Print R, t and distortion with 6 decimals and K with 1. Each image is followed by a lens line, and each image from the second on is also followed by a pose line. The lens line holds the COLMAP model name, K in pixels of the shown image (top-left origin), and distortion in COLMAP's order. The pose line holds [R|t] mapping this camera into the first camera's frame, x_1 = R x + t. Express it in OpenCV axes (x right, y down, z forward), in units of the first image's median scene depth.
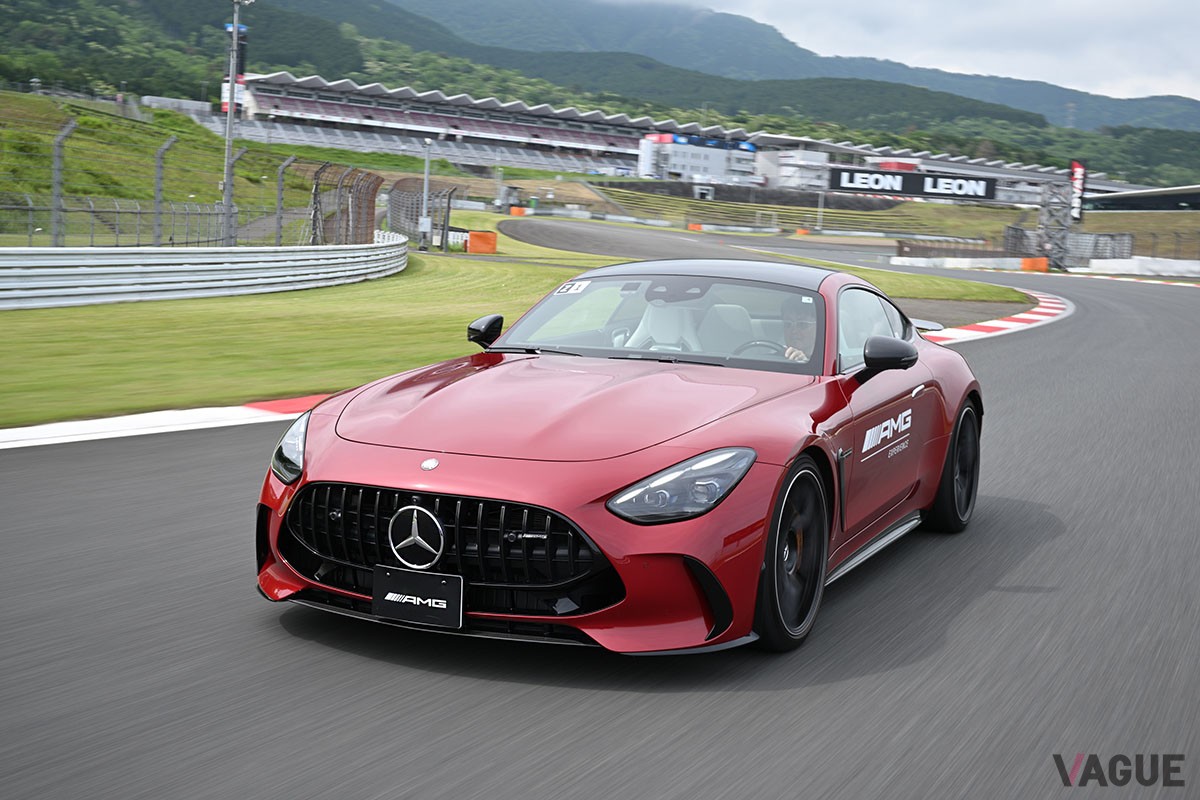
lens RADIAL K [[1529.9, 0, 600.0], [0, 1529.9, 400.0], [0, 0, 1]] dist [0.008721, 0.005048]
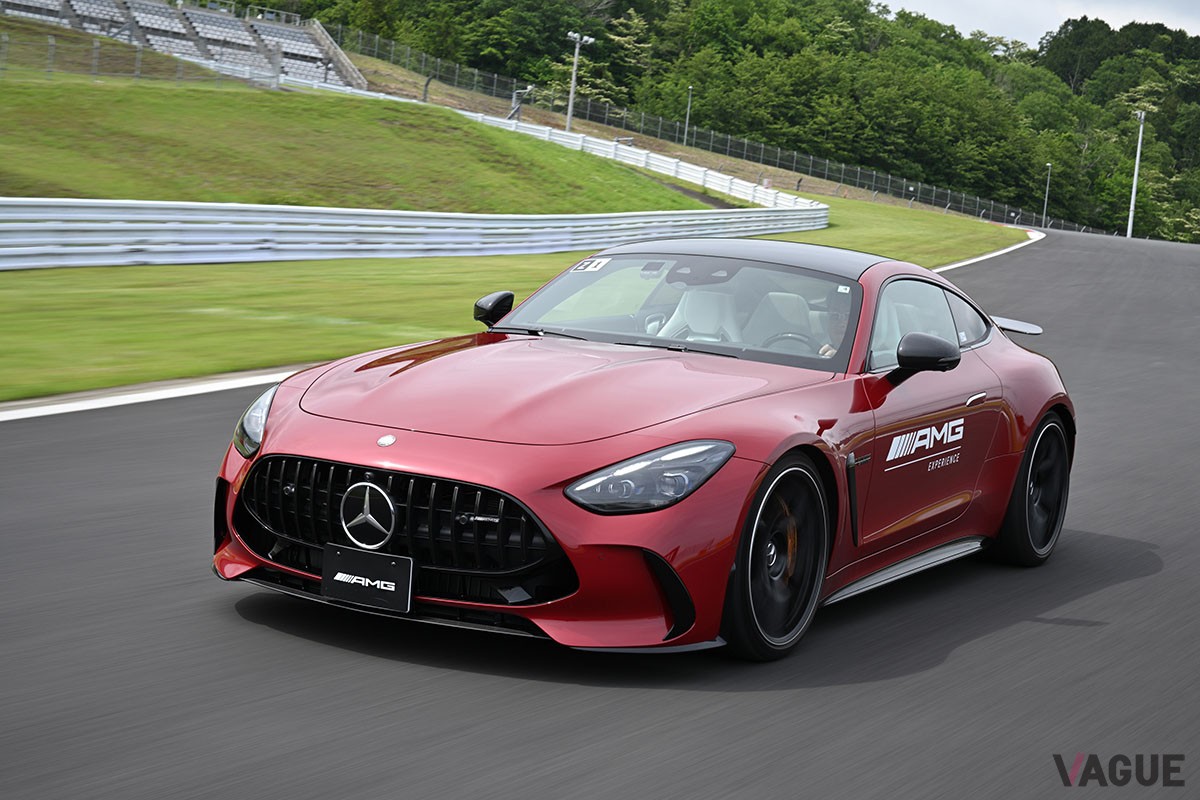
lens RADIAL K [[2004.1, 0, 600.0], [0, 2004.1, 400.0], [0, 0, 1]] dist [-0.021847, -0.007824]
pose [[0.995872, 0.048311, -0.076845, 0.112218], [-0.048963, 0.998779, -0.006616, 0.017828], [0.076432, 0.010351, 0.997021, -0.229166]]
